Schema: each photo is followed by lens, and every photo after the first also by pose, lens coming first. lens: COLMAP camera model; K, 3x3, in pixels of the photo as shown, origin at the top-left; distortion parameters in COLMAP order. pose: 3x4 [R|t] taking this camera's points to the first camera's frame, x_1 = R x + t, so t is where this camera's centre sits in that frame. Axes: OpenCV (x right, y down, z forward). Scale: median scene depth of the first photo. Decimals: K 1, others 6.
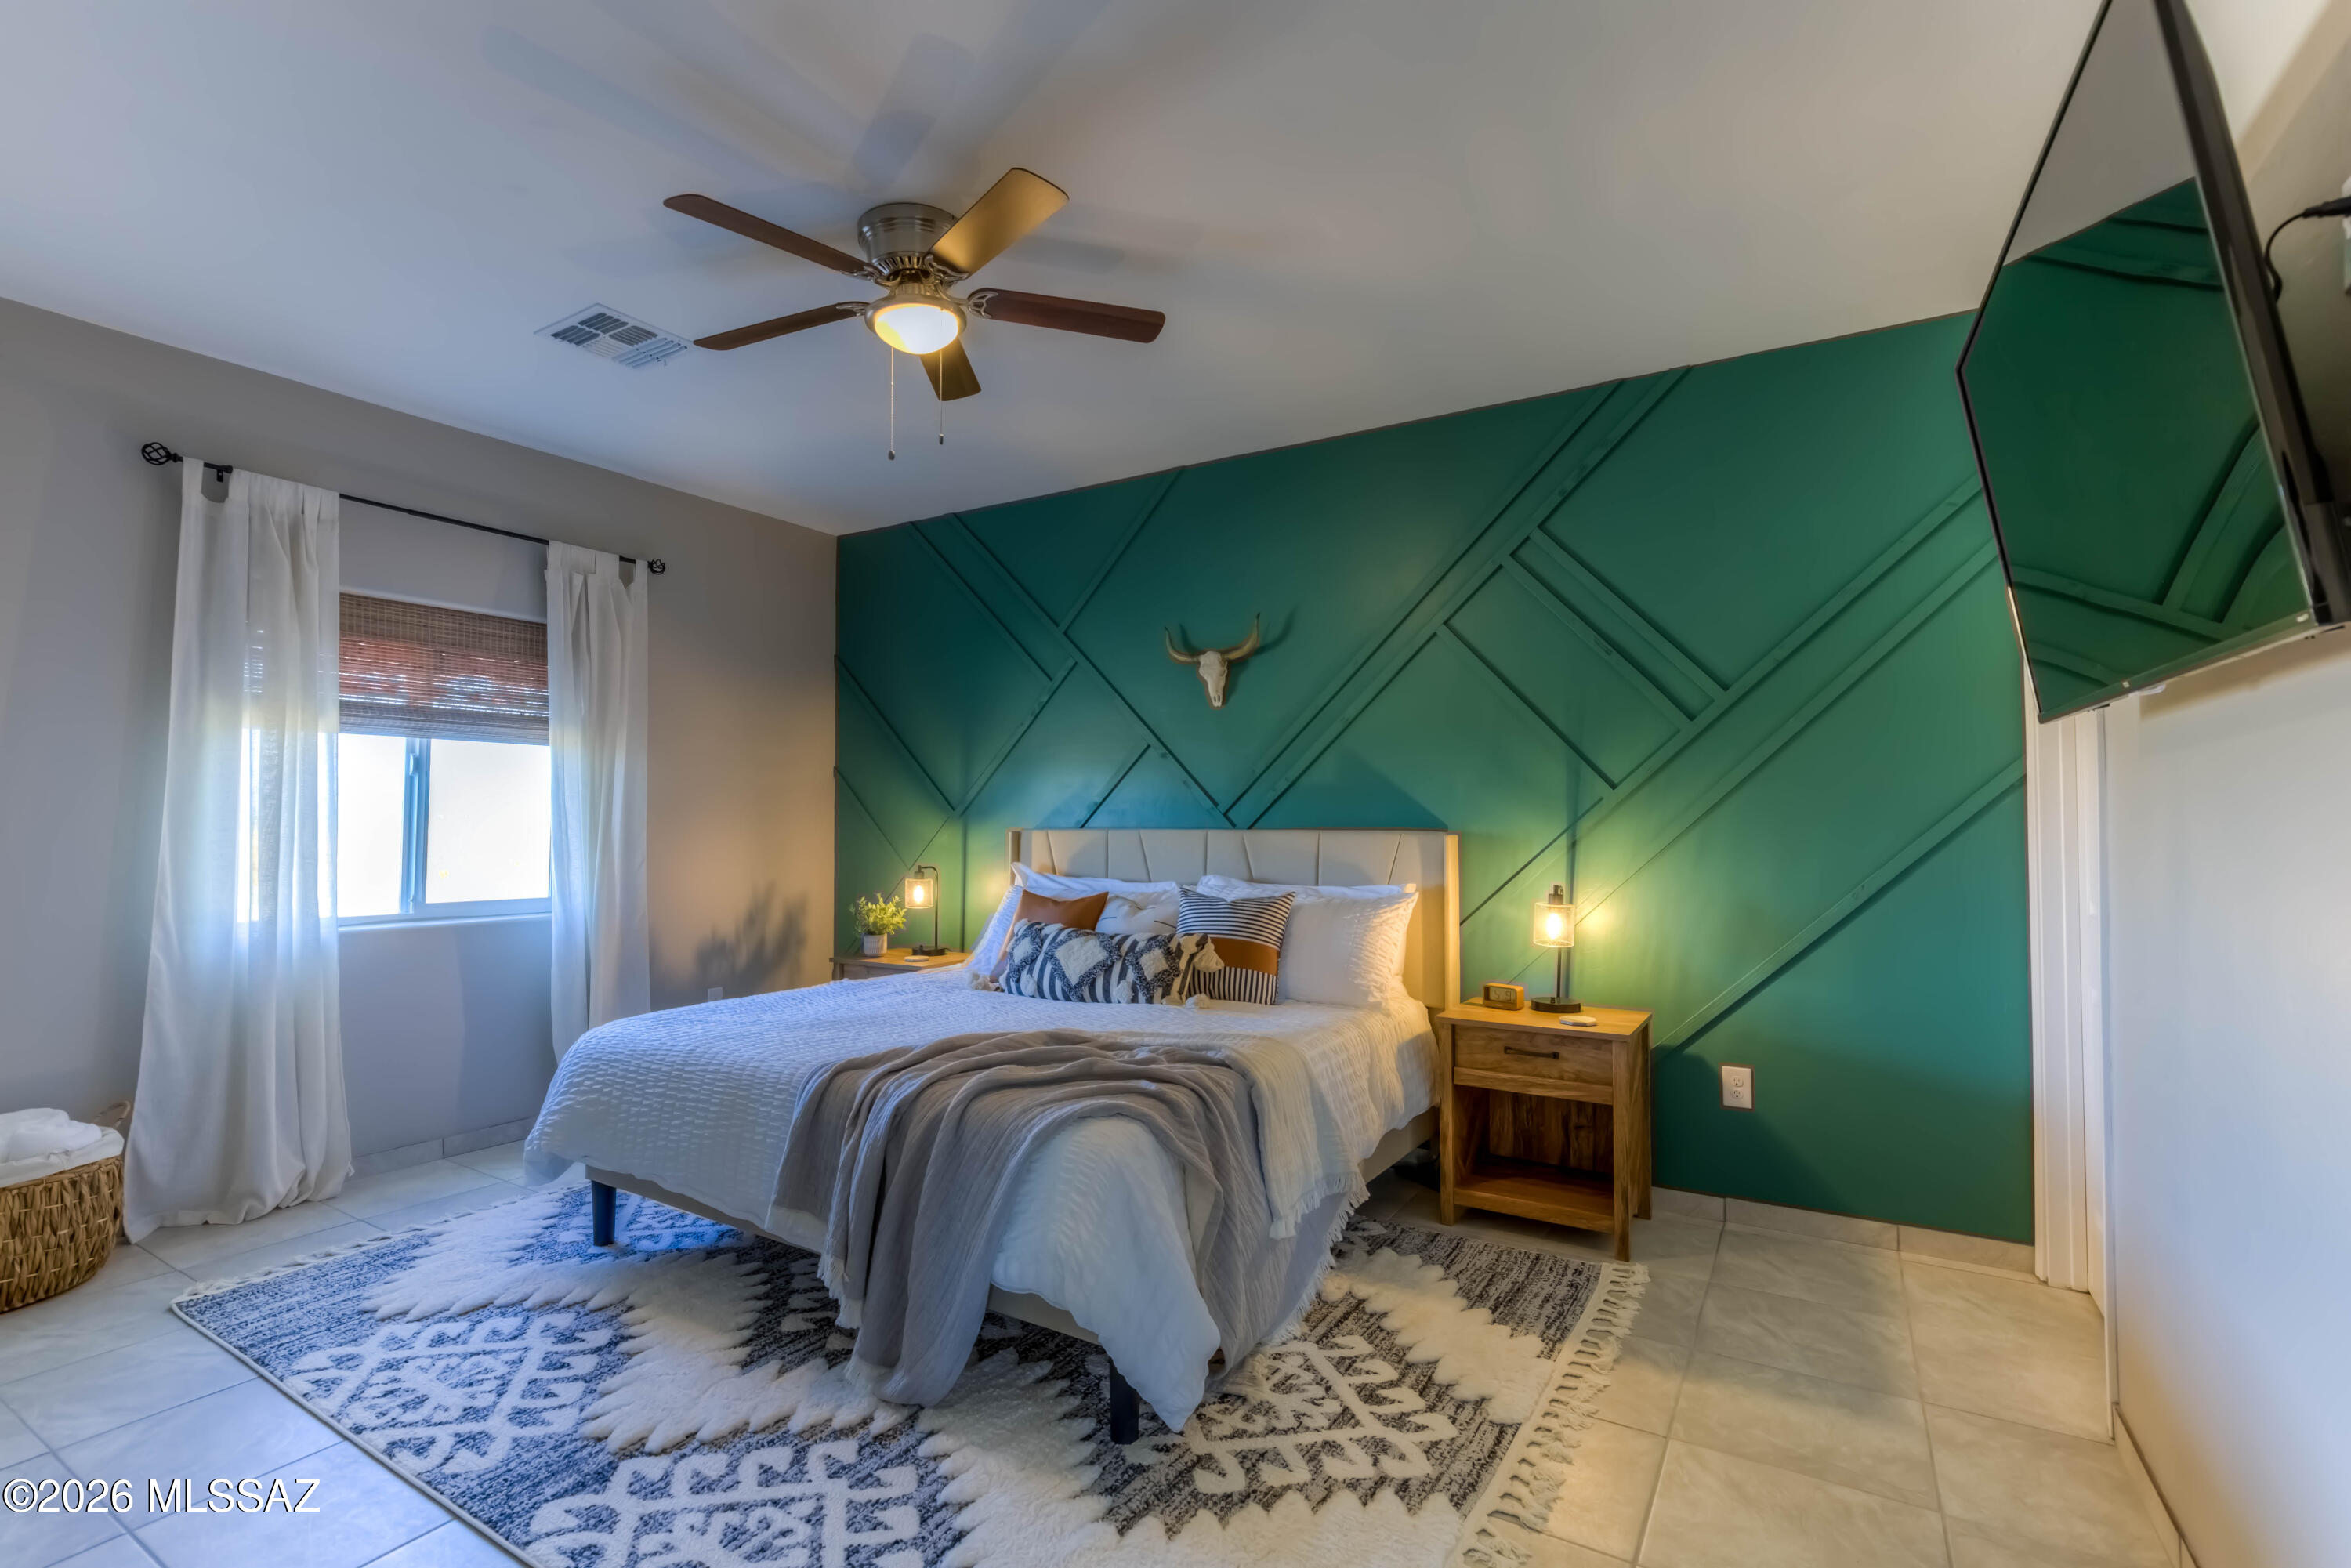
lens RADIAL K [[1107.1, 0, 1185.7], [0, 1107.1, 783.2], [0, 0, 1]] dist [0.000089, 0.000466]
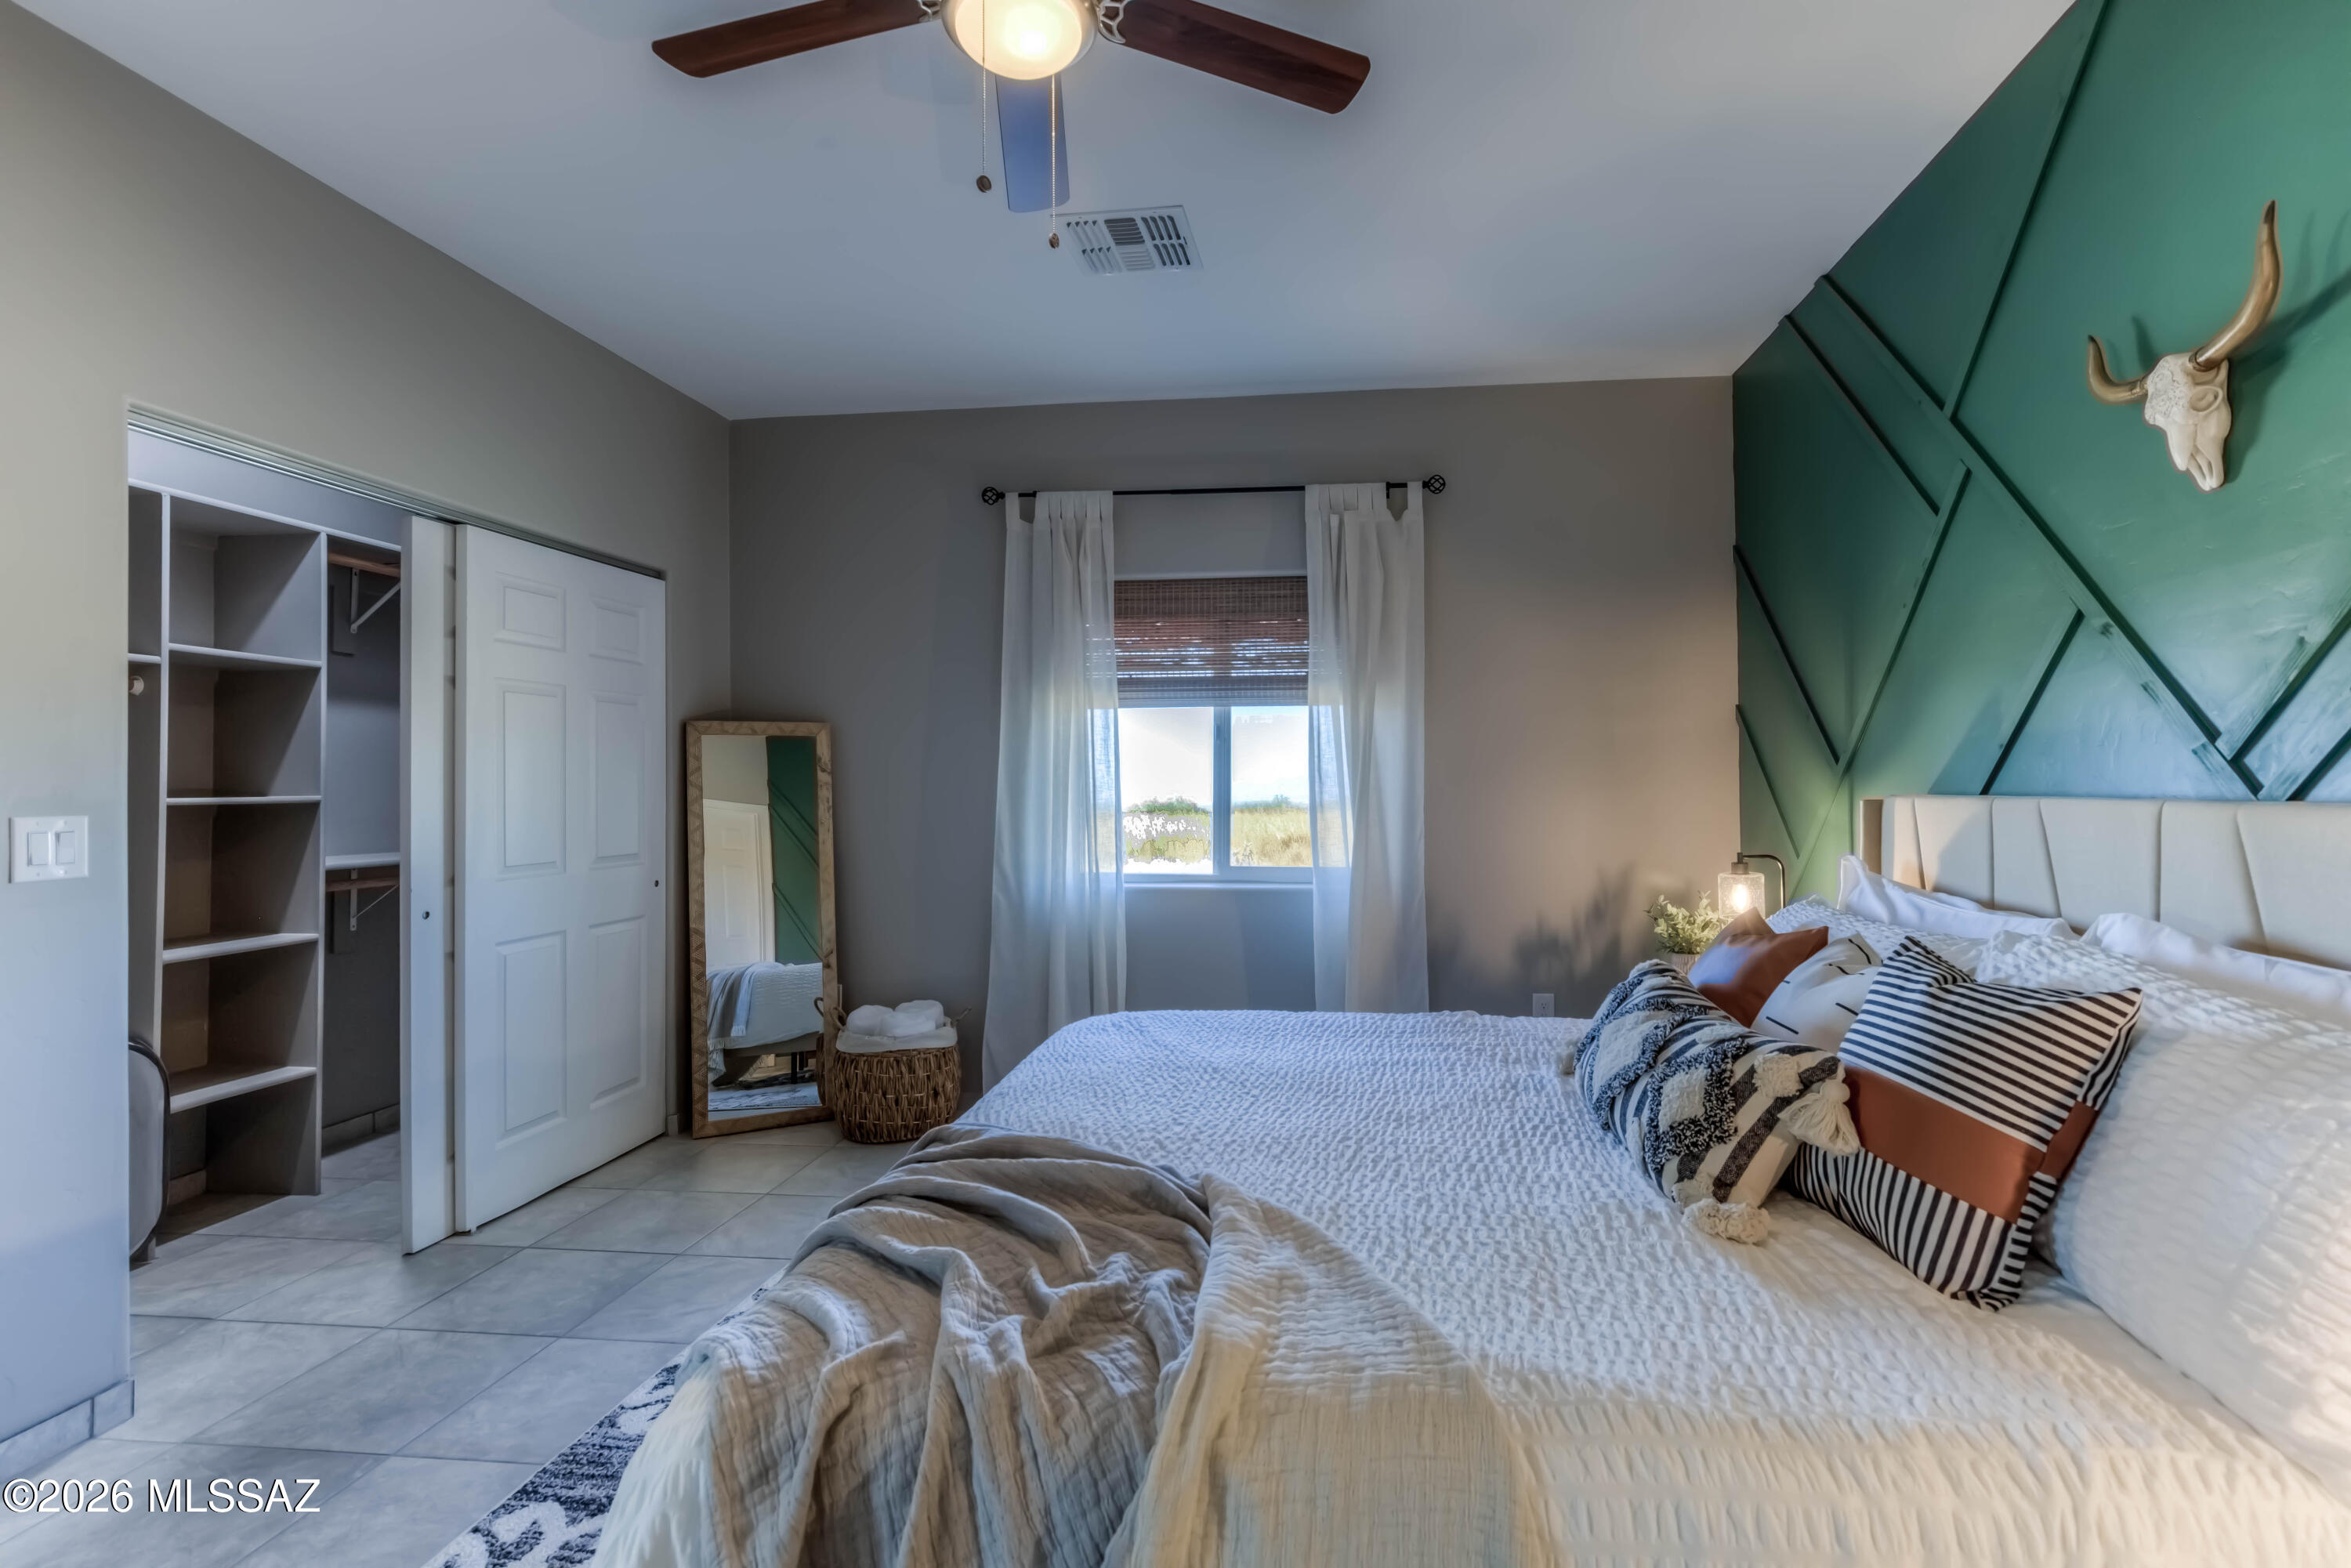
lens RADIAL K [[1129.4, 0, 1184.1], [0, 1129.4, 772.7], [0, 0, 1]] dist [-0.009052, -0.000529]
pose [[0.410777, -0.015354, -0.911607, 0.267493], [0.038765, 0.999248, 0.000637, 0.019576], [0.910911, -0.035601, 0.411063, 0.549962]]
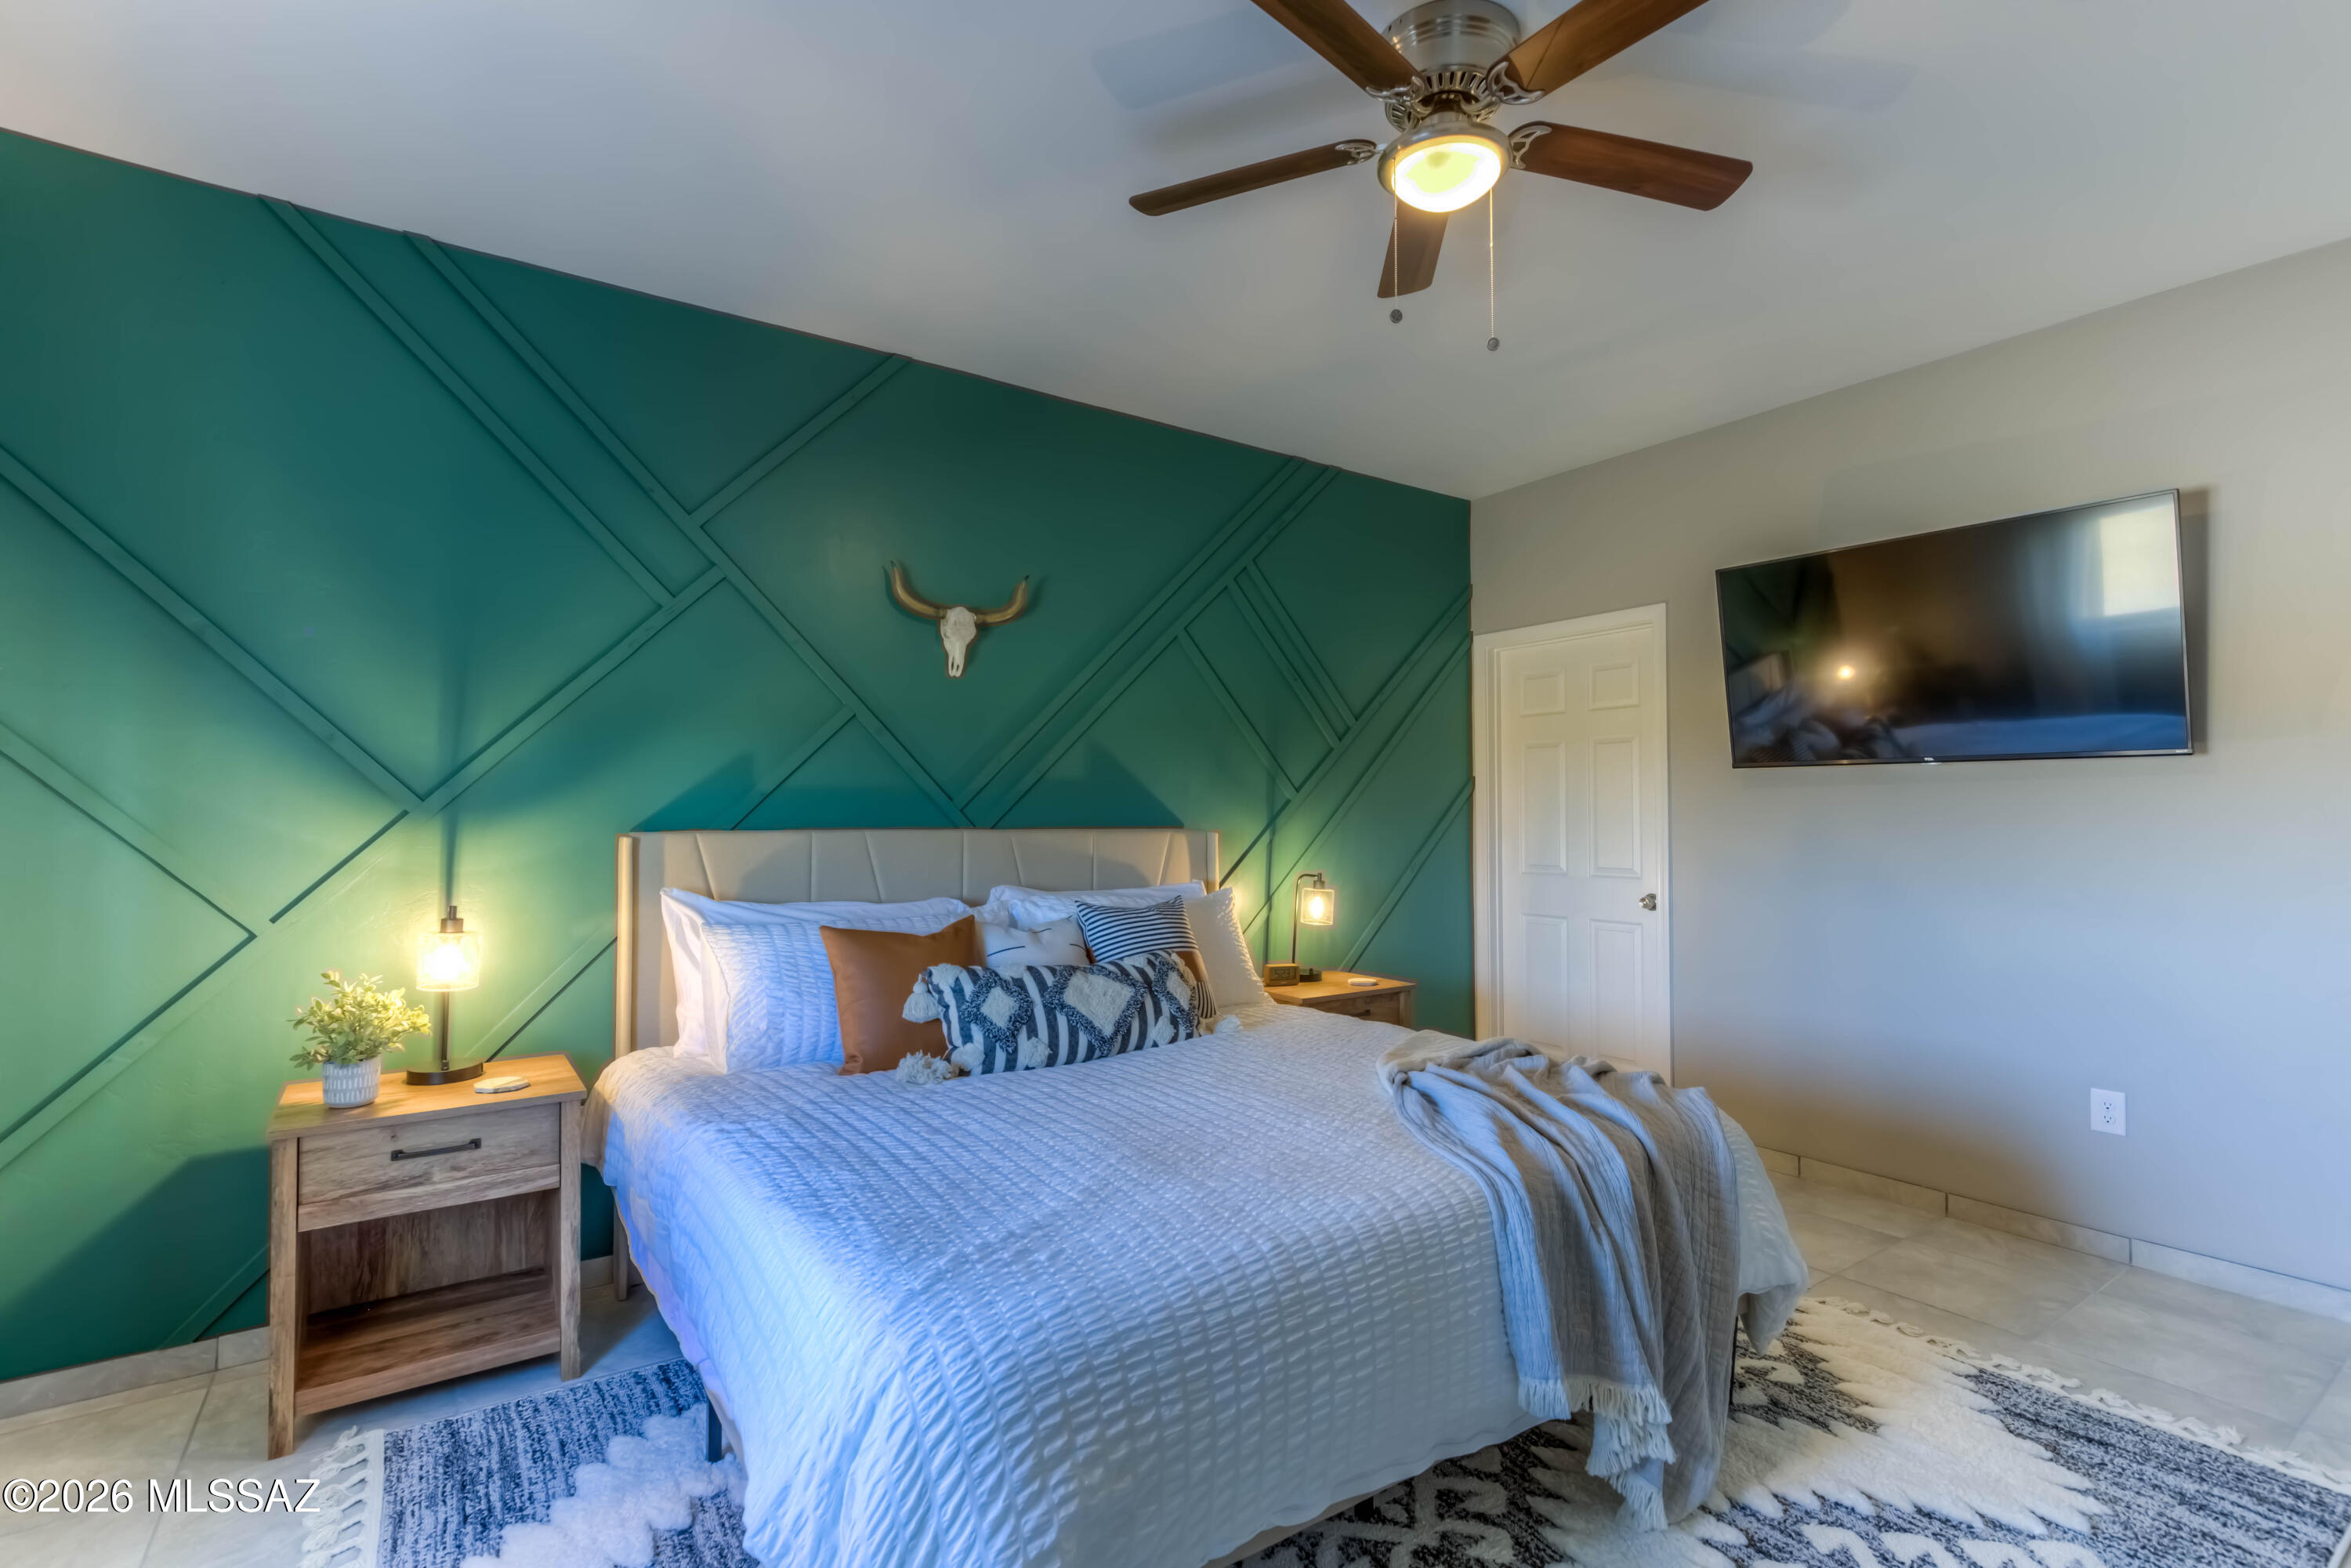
lens RADIAL K [[1074.7, 0, 1150.7], [0, 1074.7, 788.2], [0, 0, 1]] dist [-0.001286, 0.000745]
pose [[0.395403, 0.027357, 0.918100, -0.691854], [-0.030256, 0.999402, -0.016749, 0.022676], [-0.918009, -0.021155, 0.395994, 0.621450]]
